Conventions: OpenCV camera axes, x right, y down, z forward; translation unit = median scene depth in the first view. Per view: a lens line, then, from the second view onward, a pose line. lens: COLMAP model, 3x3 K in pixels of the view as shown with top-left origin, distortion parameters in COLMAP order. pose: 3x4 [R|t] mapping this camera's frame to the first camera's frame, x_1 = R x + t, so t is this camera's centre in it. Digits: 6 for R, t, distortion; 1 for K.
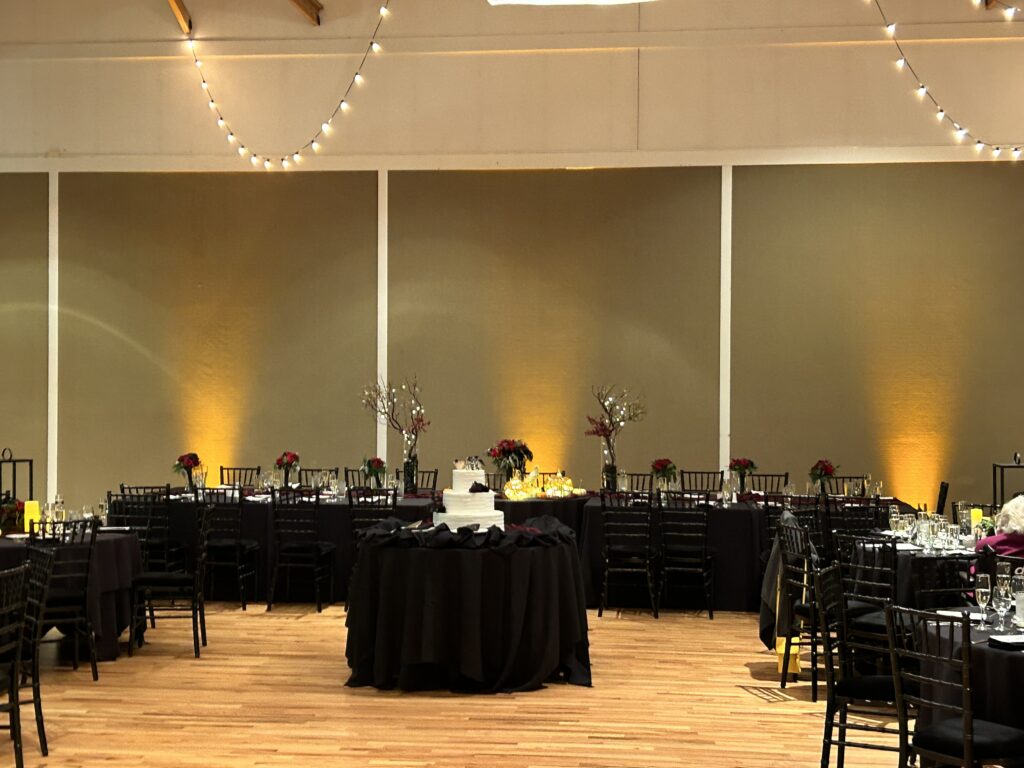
lens RADIAL K [[1568.3, 0, 510.9], [0, 1568.3, 384.4], [0, 0, 1]] dist [0.047855, 0.000000]
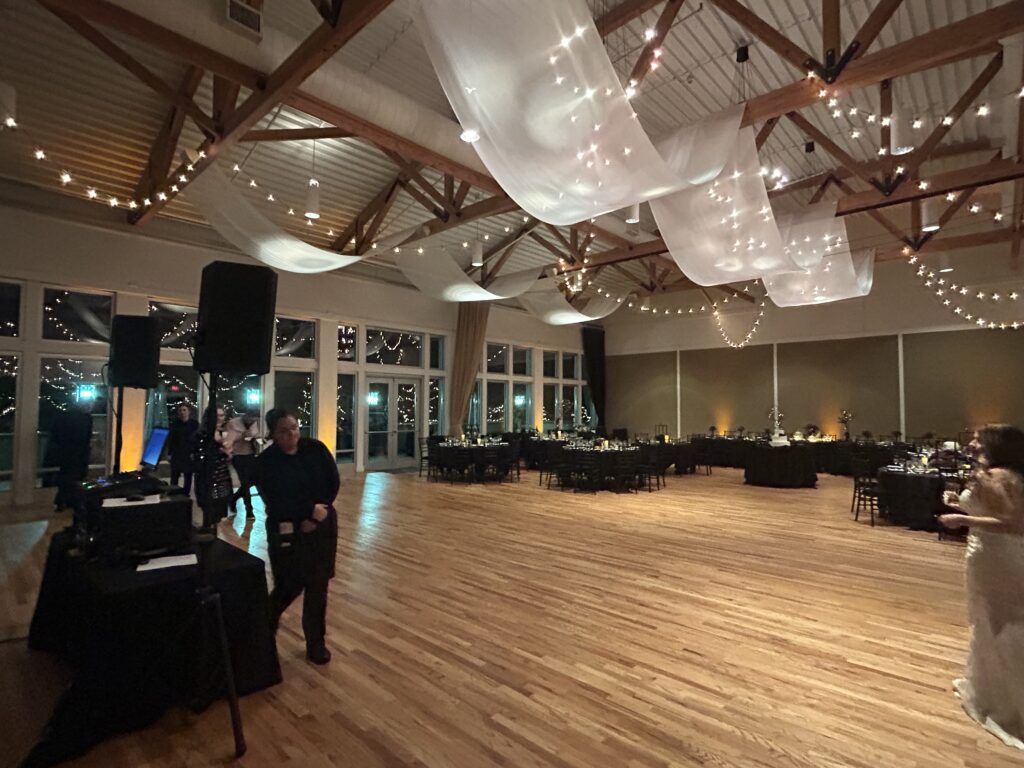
lens RADIAL K [[520.6, 0, 511.3], [0, 520.6, 383.5], [0, 0, 1]] dist [0.001644, 0.000427]
pose [[0.810072, -0.028482, -0.585639, 0.135138], [0.001050, 0.998888, -0.047126, 0.001077], [0.586330, 0.037561, 0.809201, -0.278604]]
